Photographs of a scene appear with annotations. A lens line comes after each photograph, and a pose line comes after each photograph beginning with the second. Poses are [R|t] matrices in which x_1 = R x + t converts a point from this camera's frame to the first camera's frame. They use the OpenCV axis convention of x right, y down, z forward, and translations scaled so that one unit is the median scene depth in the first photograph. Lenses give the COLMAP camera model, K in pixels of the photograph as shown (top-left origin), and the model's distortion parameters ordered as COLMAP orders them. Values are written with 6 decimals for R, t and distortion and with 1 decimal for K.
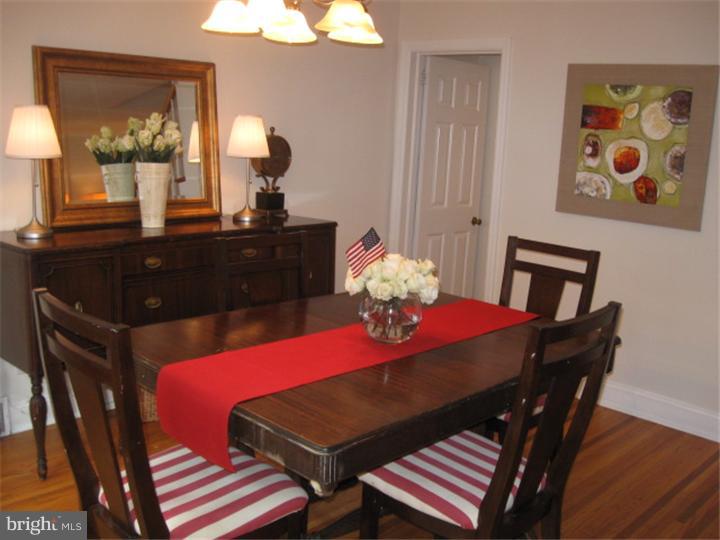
lens RADIAL K [[748.8, 0, 372.8], [0, 748.8, 274.4], [0, 0, 1]] dist [-0.133104, 0.058270]
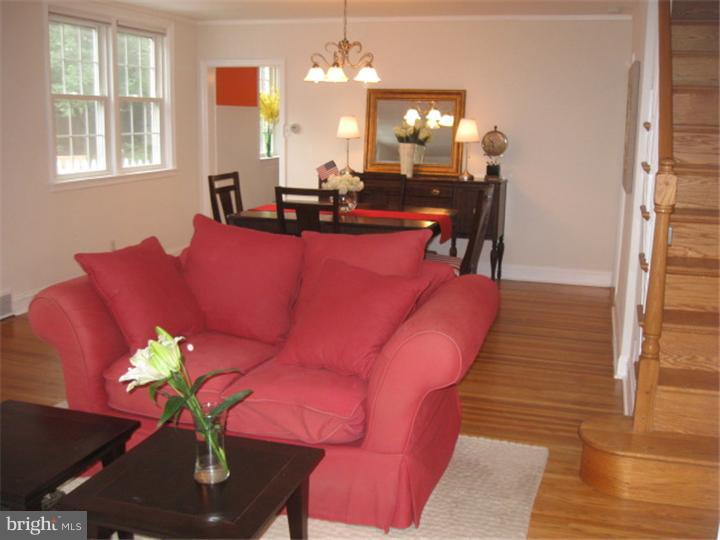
lens RADIAL K [[748.8, 0, 372.8], [0, 748.8, 274.4], [0, 0, 1]] dist [-0.133104, 0.058270]
pose [[0.427868, 0.140553, -0.892846, 1.401897], [-0.177001, 0.981738, 0.069725, 0.066681], [0.886341, 0.128201, 0.444932, 0.066464]]
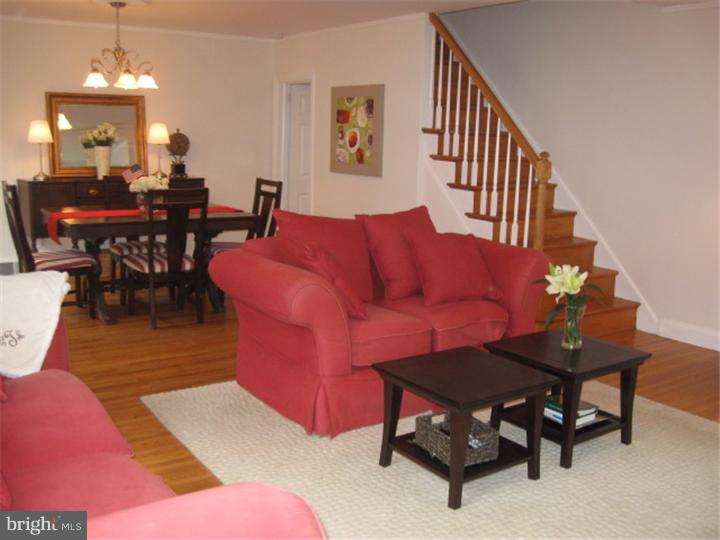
lens RADIAL K [[748.8, 0, 372.8], [0, 748.8, 274.4], [0, 0, 1]] dist [-0.133104, 0.058270]
pose [[0.980039, 0.015398, -0.198206, 0.782638], [-0.019489, 0.999635, -0.018706, 0.209058], [0.197846, 0.022196, 0.979982, -0.770954]]
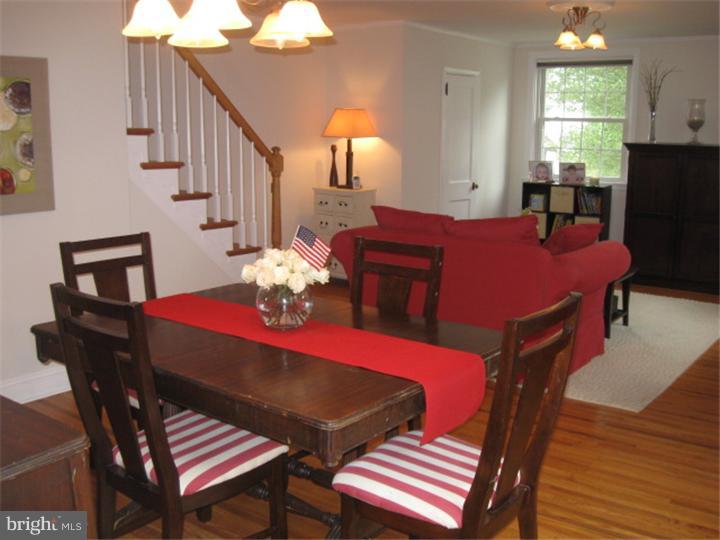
lens RADIAL K [[748.8, 0, 372.8], [0, 748.8, 274.4], [0, 0, 1]] dist [-0.133104, 0.058270]
pose [[-0.119688, -0.245019, 0.962102, -0.684822], [0.180962, 0.947451, 0.263800, -0.167939], [-0.976180, 0.205678, -0.069060, 0.618005]]
